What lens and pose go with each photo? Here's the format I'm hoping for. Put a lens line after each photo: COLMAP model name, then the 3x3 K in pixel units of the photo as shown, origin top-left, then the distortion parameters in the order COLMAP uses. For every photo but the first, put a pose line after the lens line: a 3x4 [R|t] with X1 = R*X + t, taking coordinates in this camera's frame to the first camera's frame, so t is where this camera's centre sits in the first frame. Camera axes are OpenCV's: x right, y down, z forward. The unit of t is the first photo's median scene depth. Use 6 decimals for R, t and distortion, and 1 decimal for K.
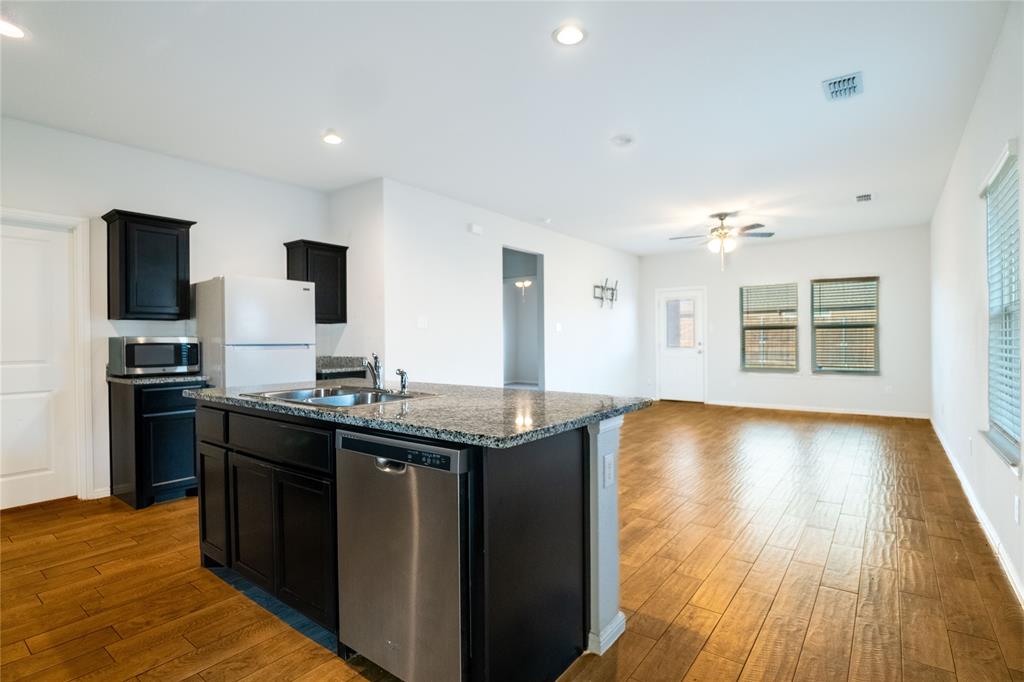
lens RADIAL K [[503.7, 0, 504.9], [0, 503.7, 339.6], [0, 0, 1]] dist [-0.021428, -0.000780]
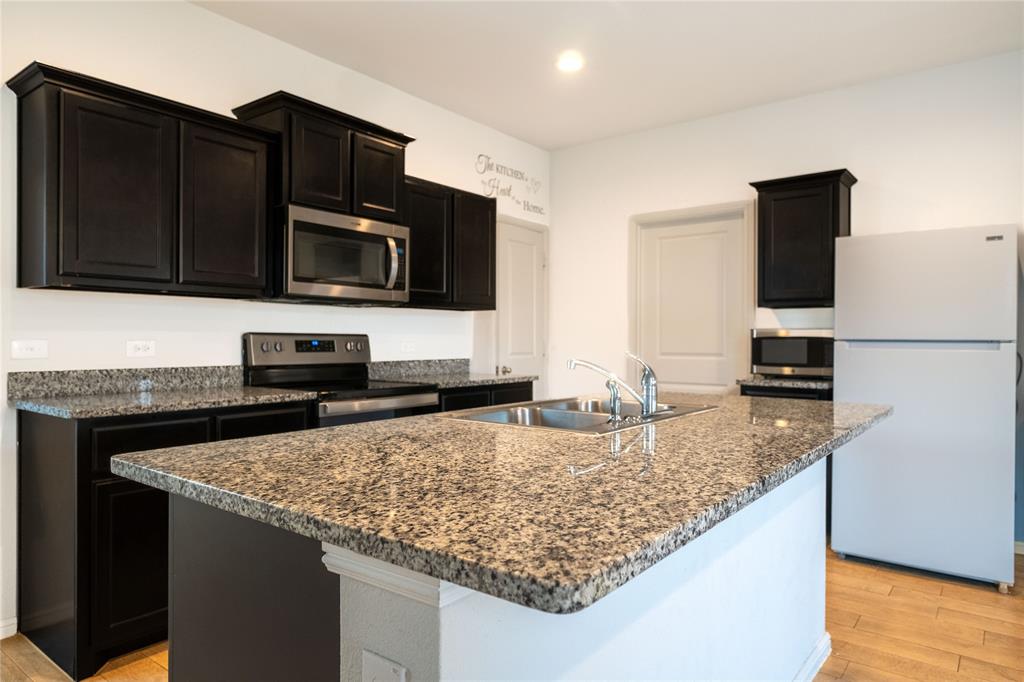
lens RADIAL K [[639.4, 0, 513.0], [0, 639.4, 347.3], [0, 0, 1]] dist [0.002795, 0.000645]
pose [[-0.001284, 0.020053, -0.999798, 0.334145], [-0.003363, 0.999793, 0.020057, 0.004854], [0.999994, 0.003388, -0.001217, 0.569181]]
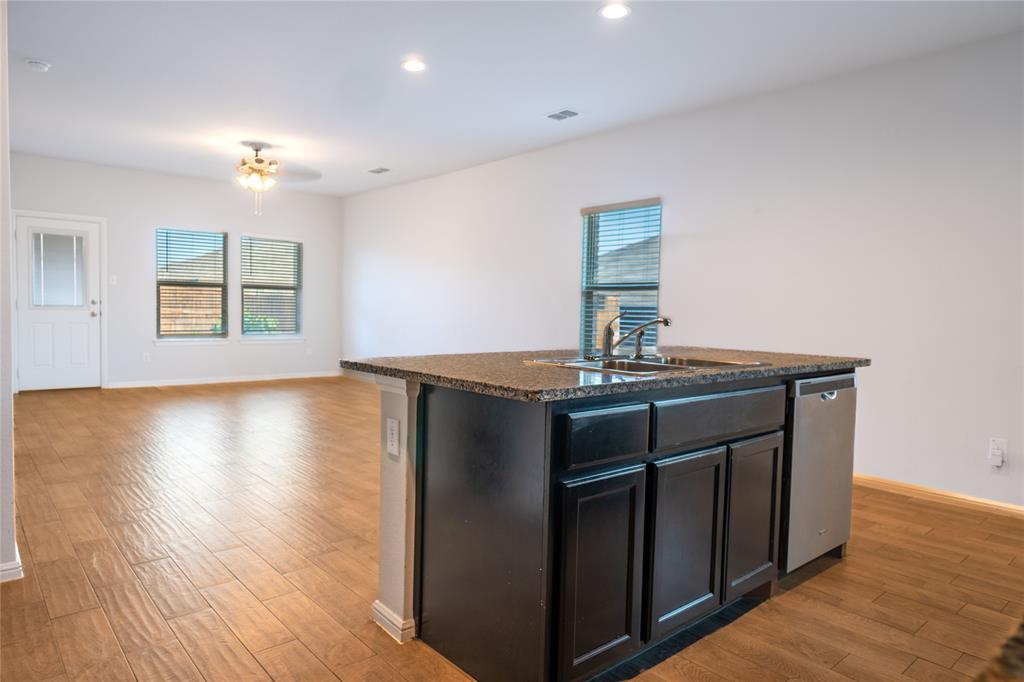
lens RADIAL K [[639.4, 0, 517.9], [0, 639.4, 337.0], [0, 0, 1]] dist [0.002795, 0.000645]
pose [[0.182142, -0.031573, 0.982765, -0.884817], [-0.024348, 0.999033, 0.036608, 0.023046], [-0.982971, -0.030596, 0.181198, 0.655879]]
